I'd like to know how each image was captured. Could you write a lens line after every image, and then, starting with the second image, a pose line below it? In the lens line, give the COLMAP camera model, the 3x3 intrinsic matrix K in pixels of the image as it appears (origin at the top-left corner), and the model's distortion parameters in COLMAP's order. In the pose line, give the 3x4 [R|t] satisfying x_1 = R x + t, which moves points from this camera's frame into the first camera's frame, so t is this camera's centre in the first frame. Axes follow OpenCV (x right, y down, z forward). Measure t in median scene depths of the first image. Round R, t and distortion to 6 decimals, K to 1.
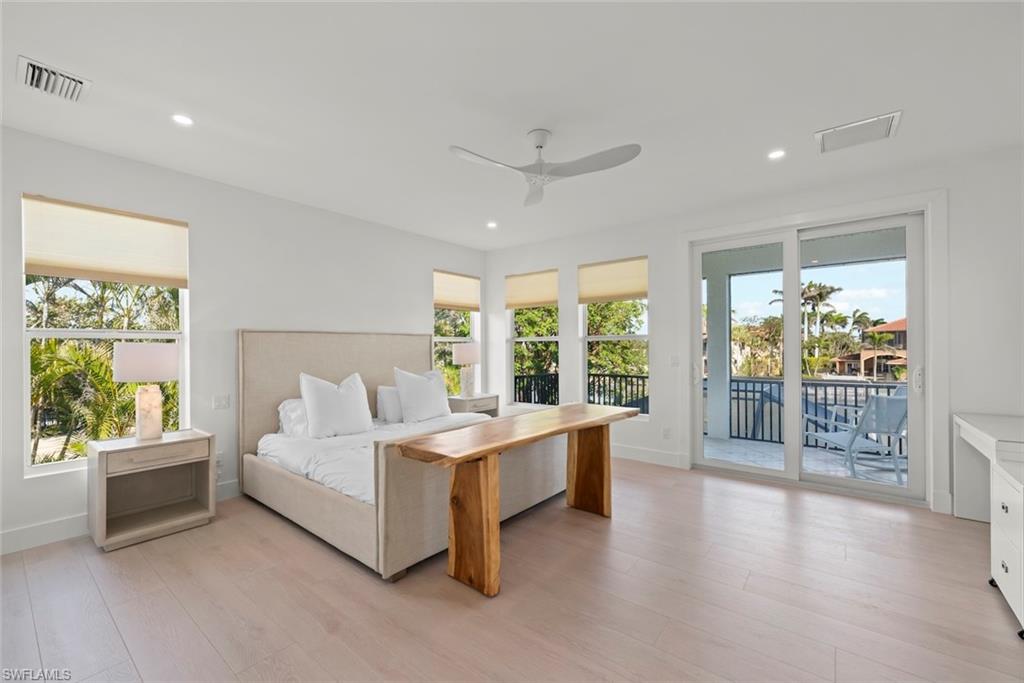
lens RADIAL K [[418.8, 0, 509.5], [0, 418.8, 348.7], [0, 0, 1]] dist [0.002206, 0.000140]
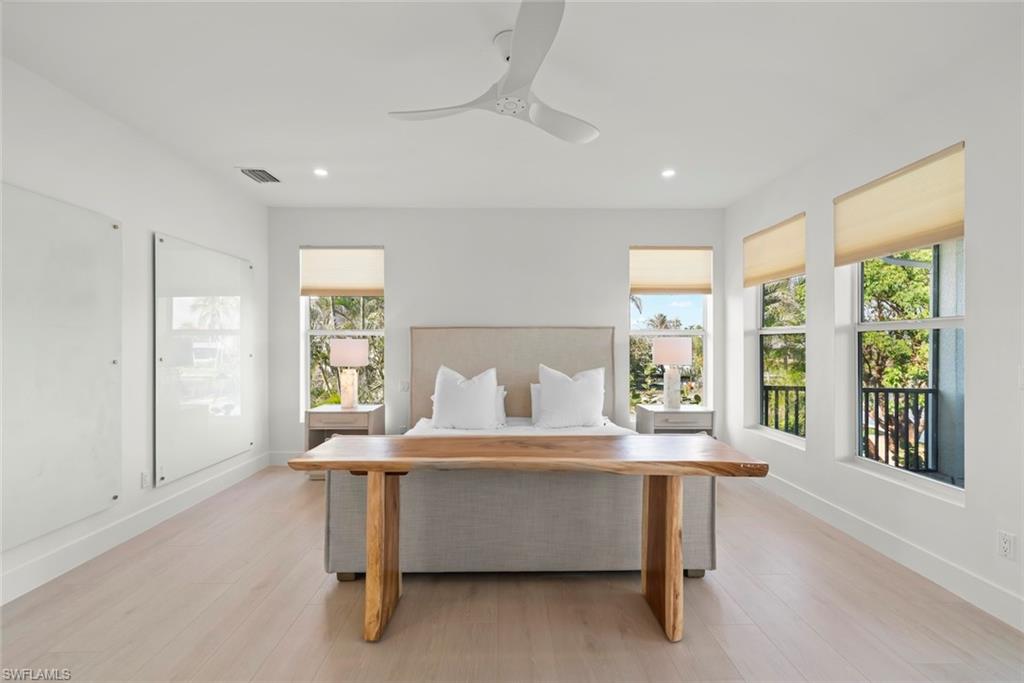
lens RADIAL K [[448.6, 0, 512.0], [0, 448.6, 341.5], [0, 0, 1]] dist [-0.002158, -0.000209]
pose [[0.631536, 0.001498, -0.775345, 0.357943], [-0.005943, 0.999978, -0.002908, -0.001017], [0.775324, 0.006444, 0.631531, 0.277521]]
